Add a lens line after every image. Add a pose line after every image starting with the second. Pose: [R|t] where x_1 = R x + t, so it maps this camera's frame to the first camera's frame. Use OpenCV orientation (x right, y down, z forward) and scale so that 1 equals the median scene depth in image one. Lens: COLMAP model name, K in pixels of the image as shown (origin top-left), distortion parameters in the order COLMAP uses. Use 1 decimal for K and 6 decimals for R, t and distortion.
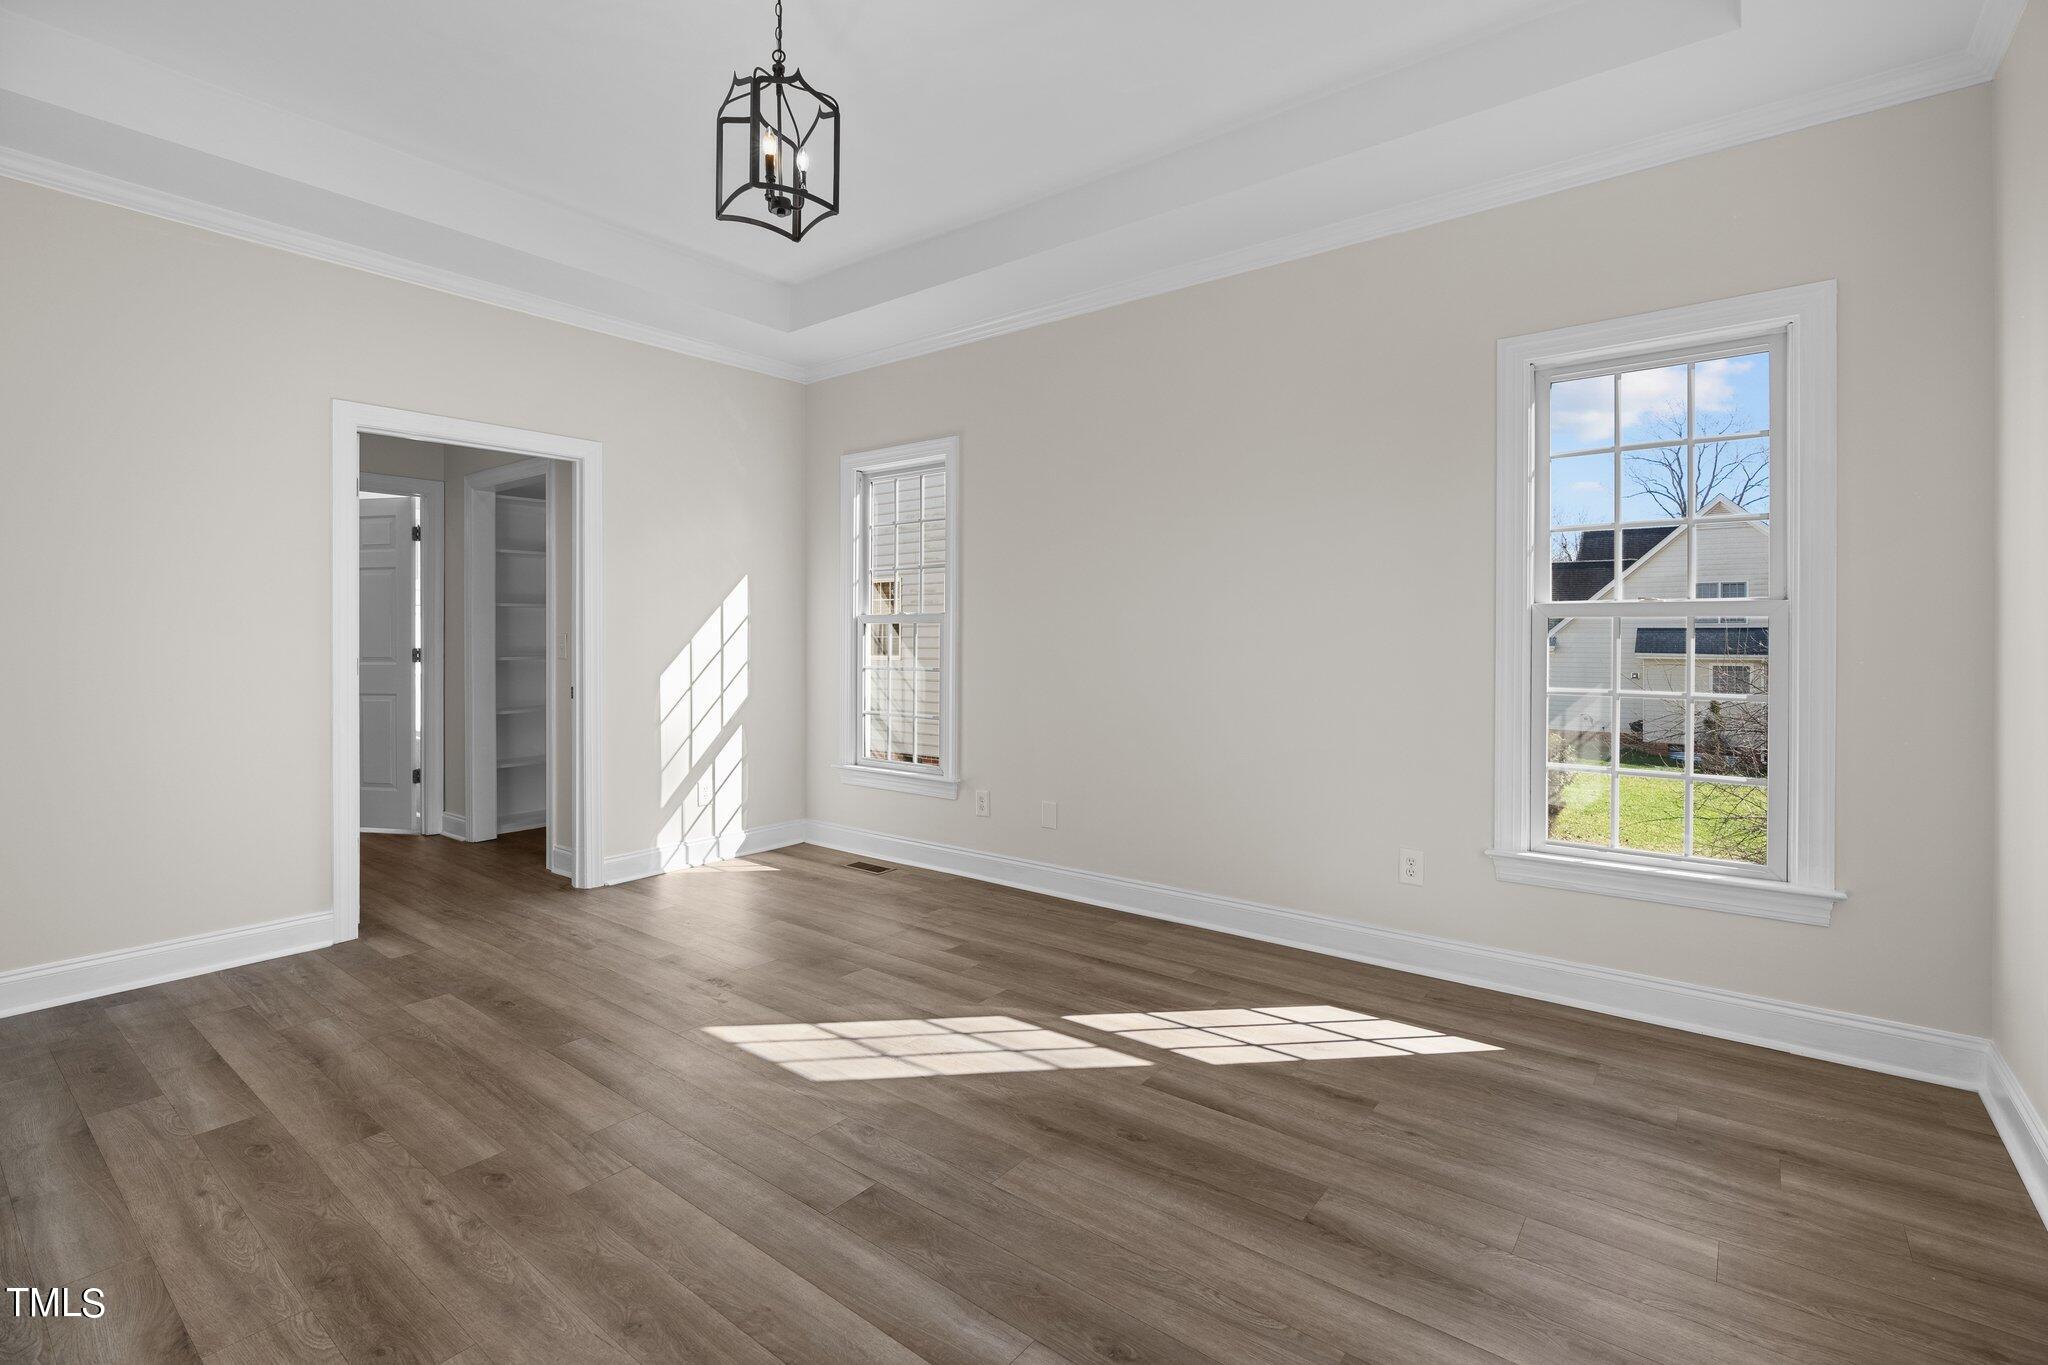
lens RADIAL K [[927.9, 0, 1023.7], [0, 927.9, 640.5], [0, 0, 1]] dist [-0.001257, -0.000066]
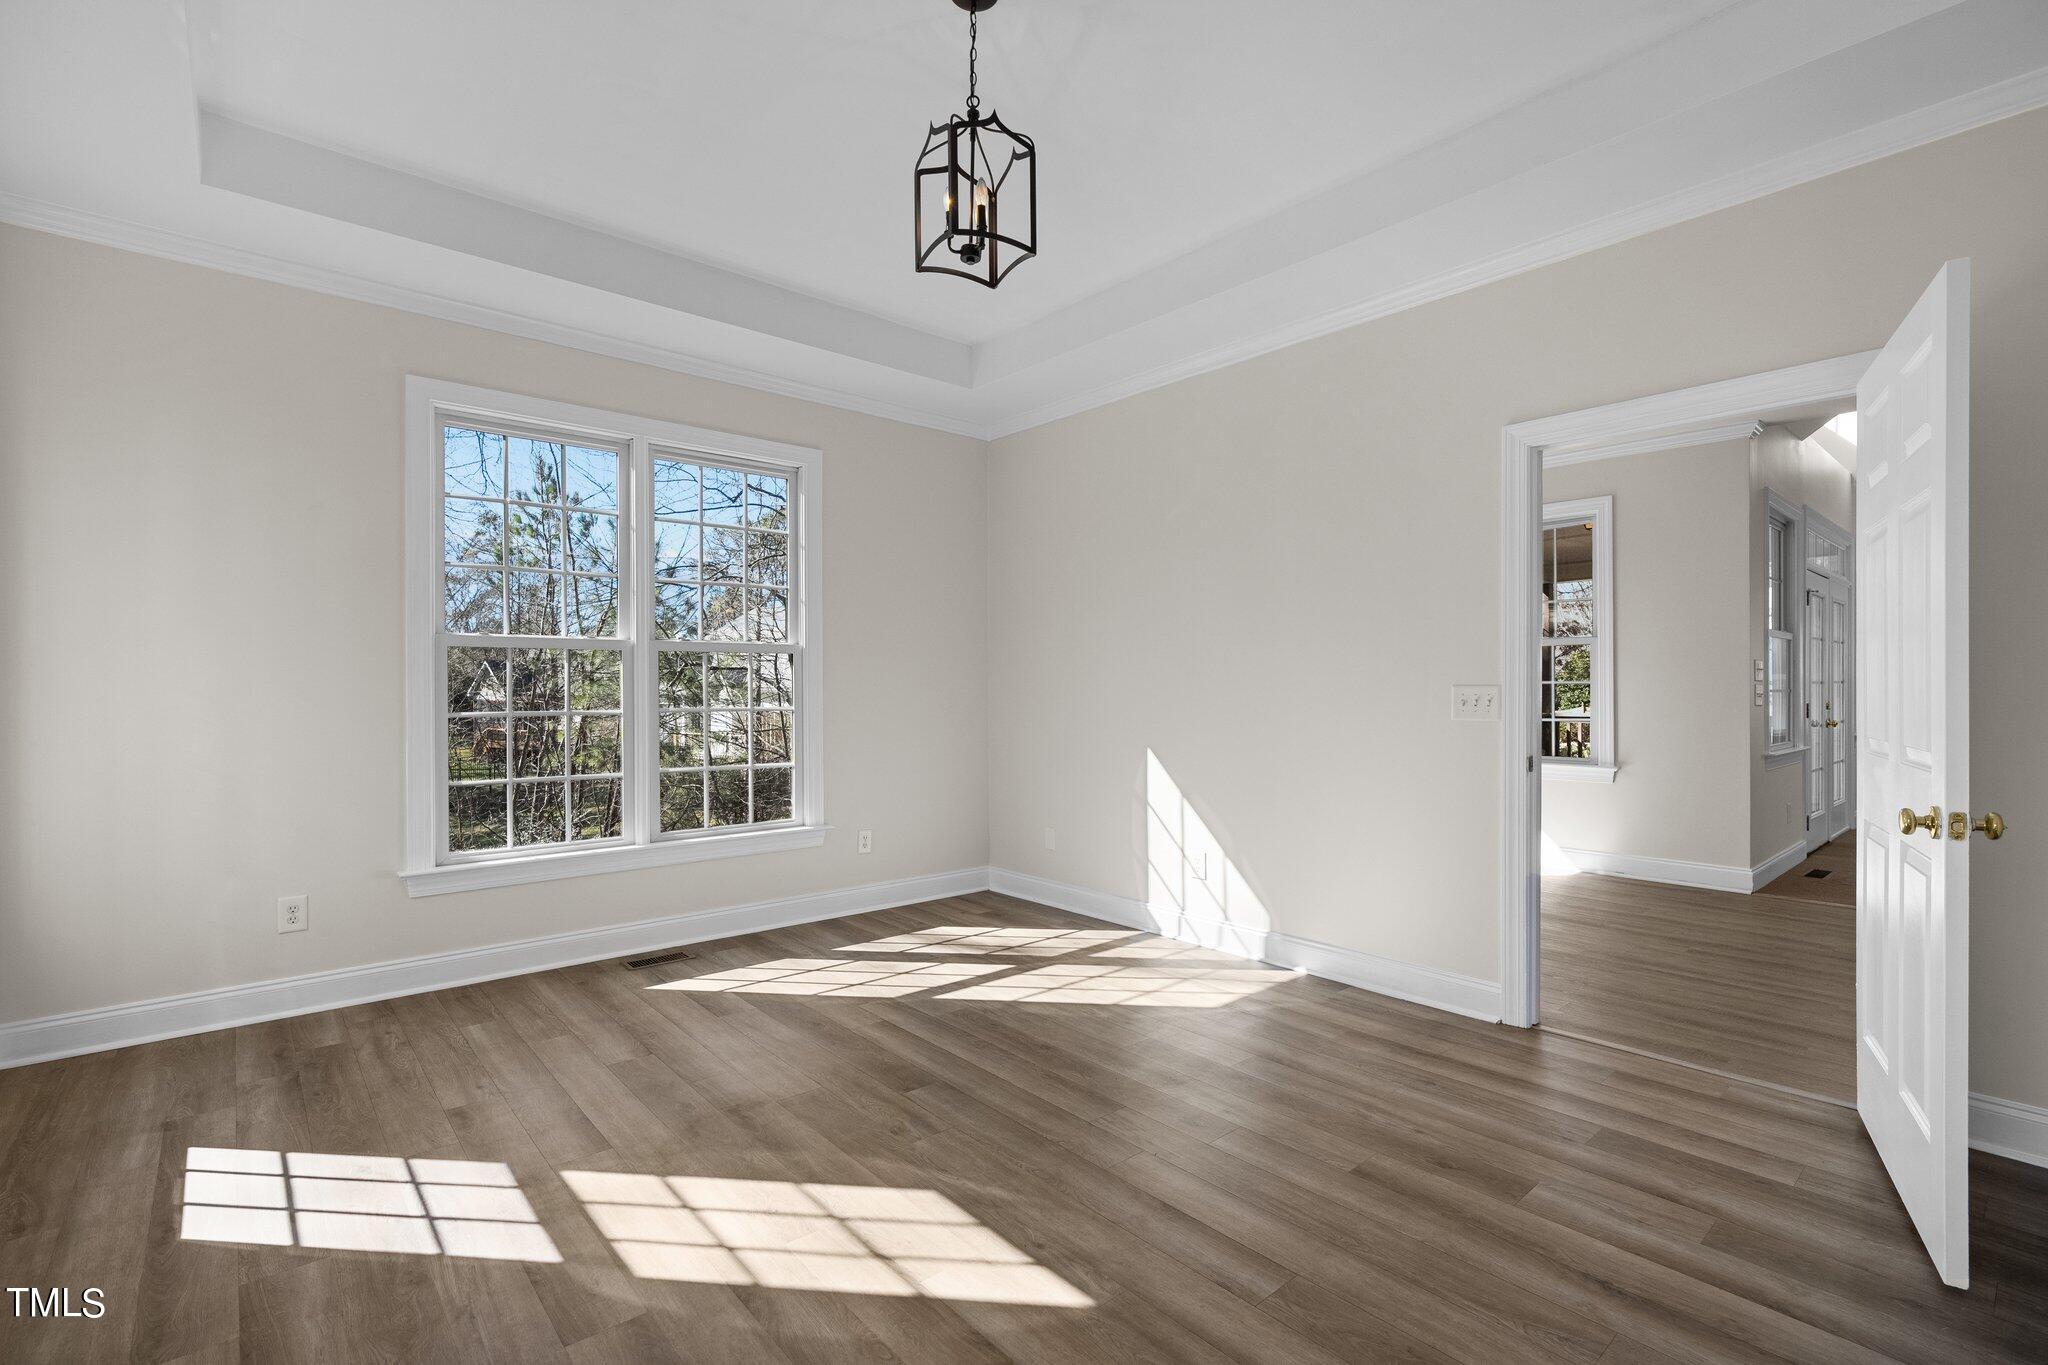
lens RADIAL K [[918.8, 0, 1024.0], [0, 918.8, 682.5], [0, 0, 1]] dist [-0.000543, -0.000053]
pose [[-0.981526, 0.002062, 0.191320, -0.458016], [0.001277, 0.999990, -0.004225, -0.004436], [-0.191327, -0.003903, -0.981519, 1.771946]]
